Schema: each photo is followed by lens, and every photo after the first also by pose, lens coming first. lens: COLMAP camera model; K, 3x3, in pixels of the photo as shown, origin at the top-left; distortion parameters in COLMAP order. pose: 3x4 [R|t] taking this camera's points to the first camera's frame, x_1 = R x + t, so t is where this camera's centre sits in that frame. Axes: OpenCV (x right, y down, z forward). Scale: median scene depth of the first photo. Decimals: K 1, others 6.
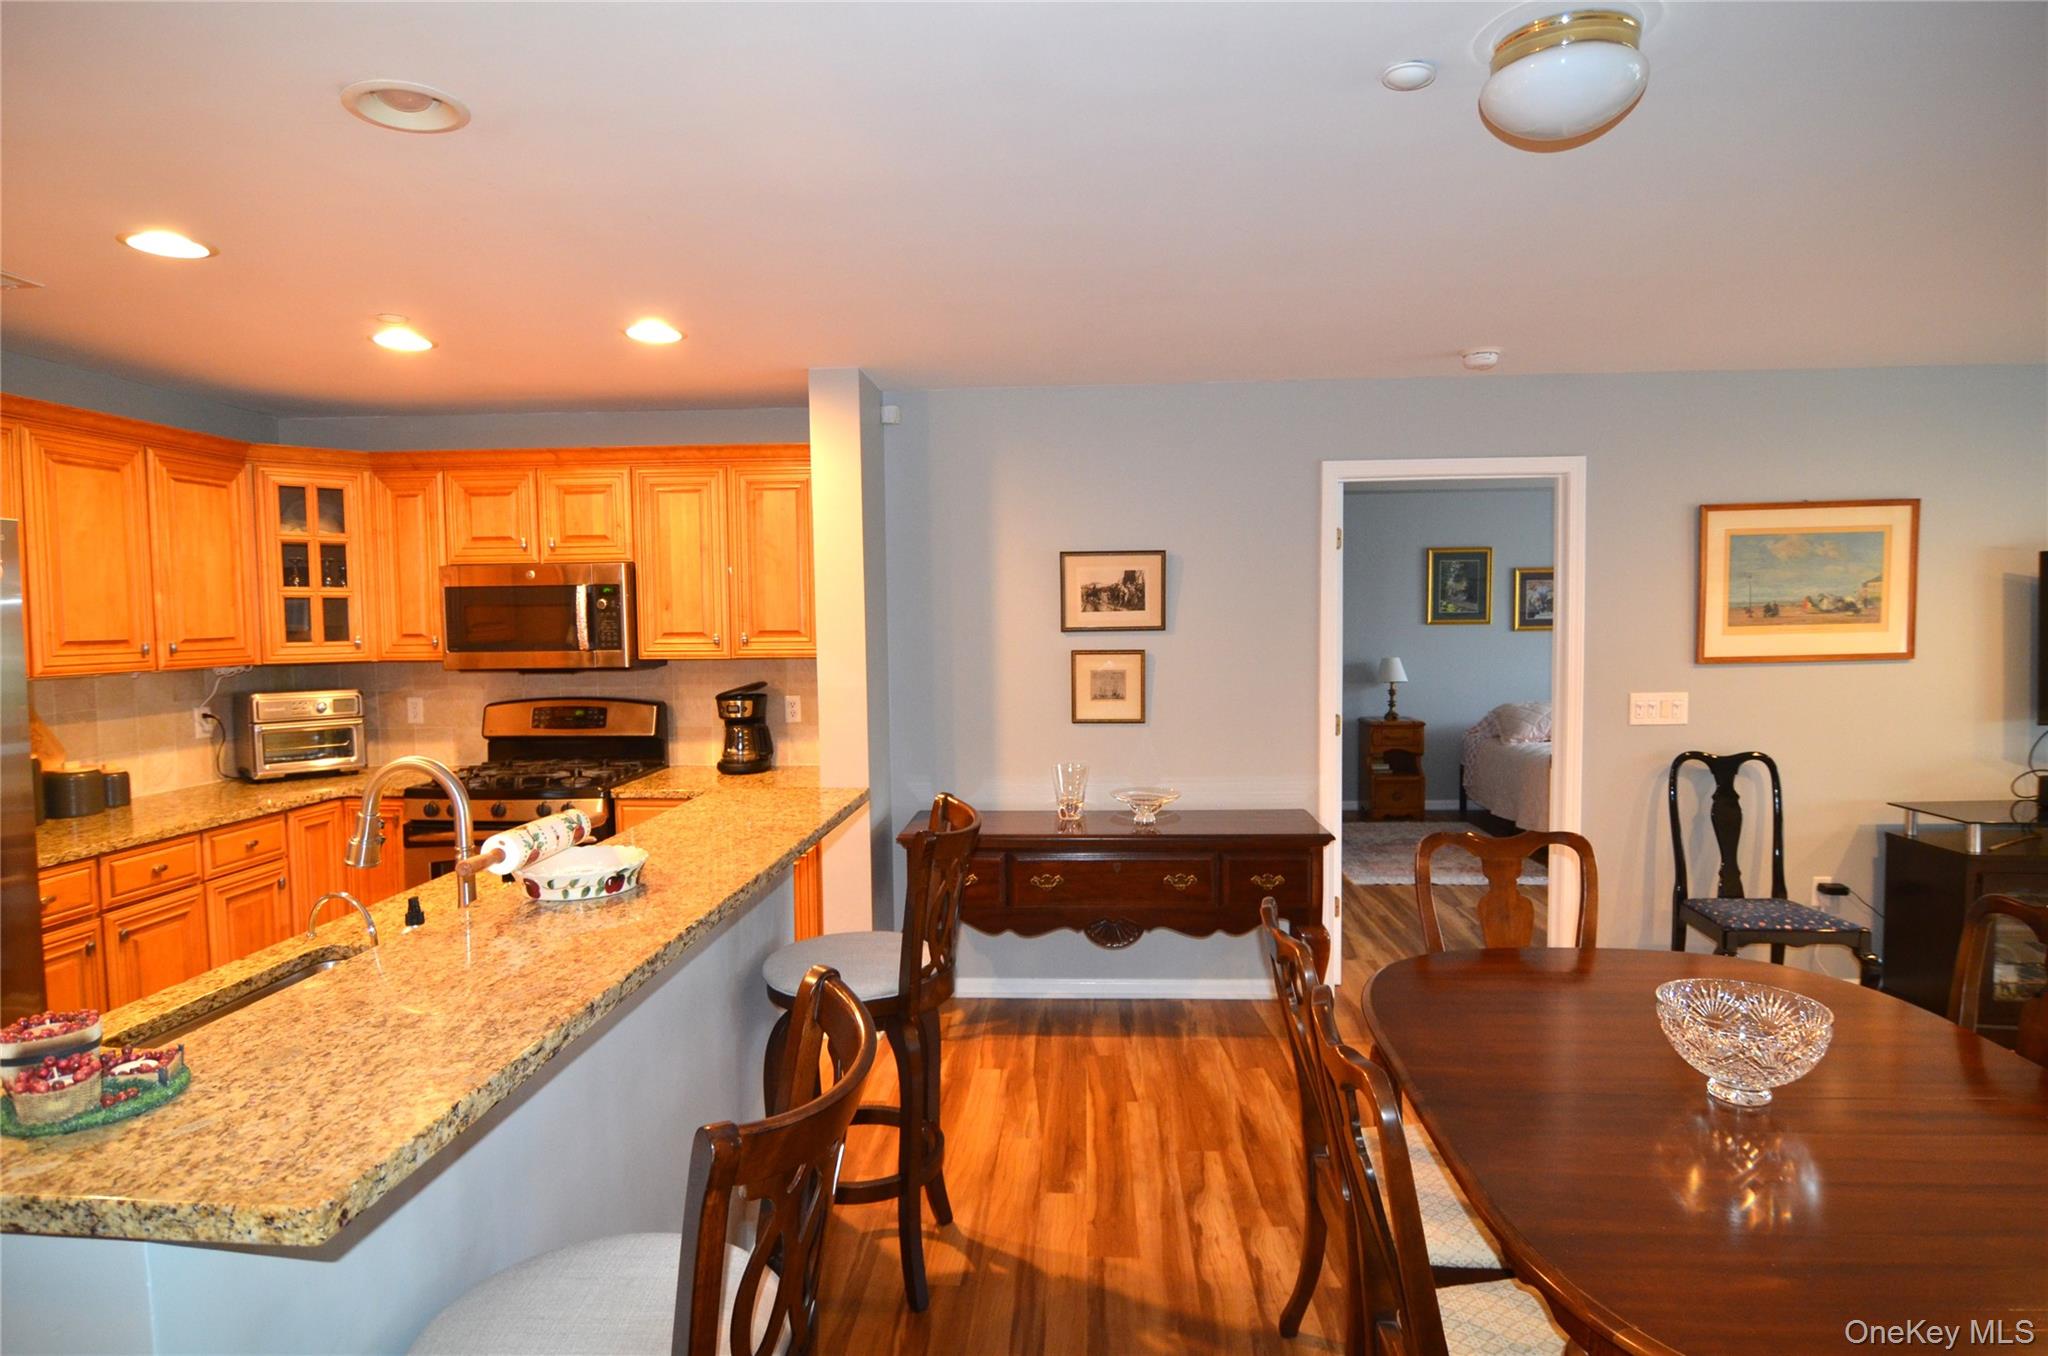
lens RADIAL K [[1149.3, 0, 1021.1], [0, 1149.3, 680.7], [0, 0, 1]] dist [-0.010593, -0.001022]
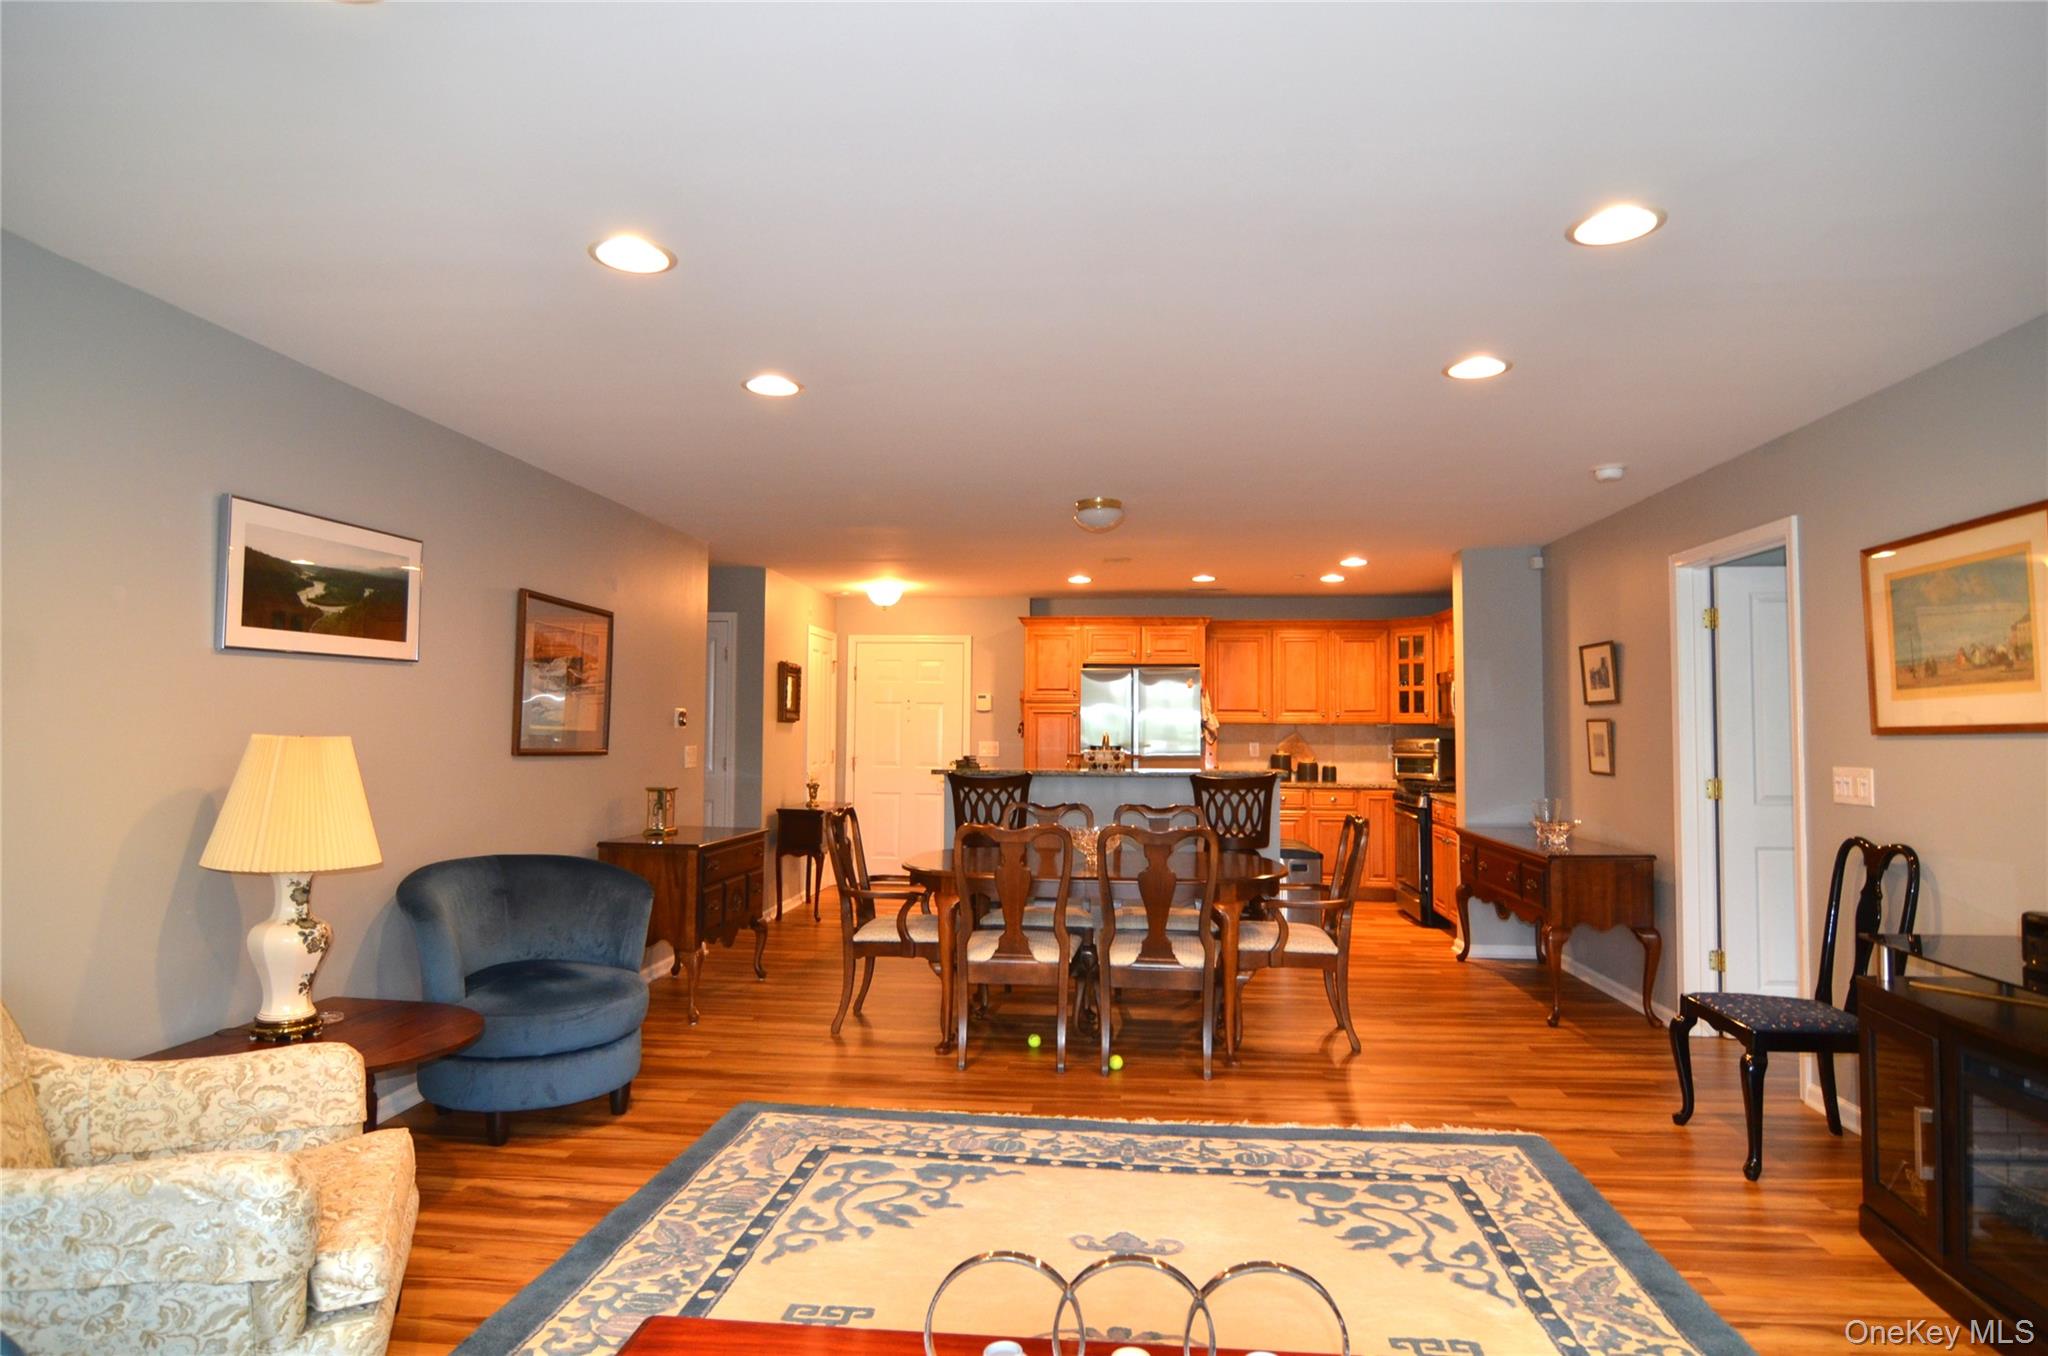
lens RADIAL K [[1149.3, 0, 1024.4], [0, 1149.3, 673.3], [0, 0, 1]] dist [-0.010593, -0.001022]
pose [[-0.043159, -0.036646, -0.998396, 1.474652], [-0.059520, 0.997646, -0.034045, 0.006009], [0.997294, 0.057955, -0.045239, 0.412987]]
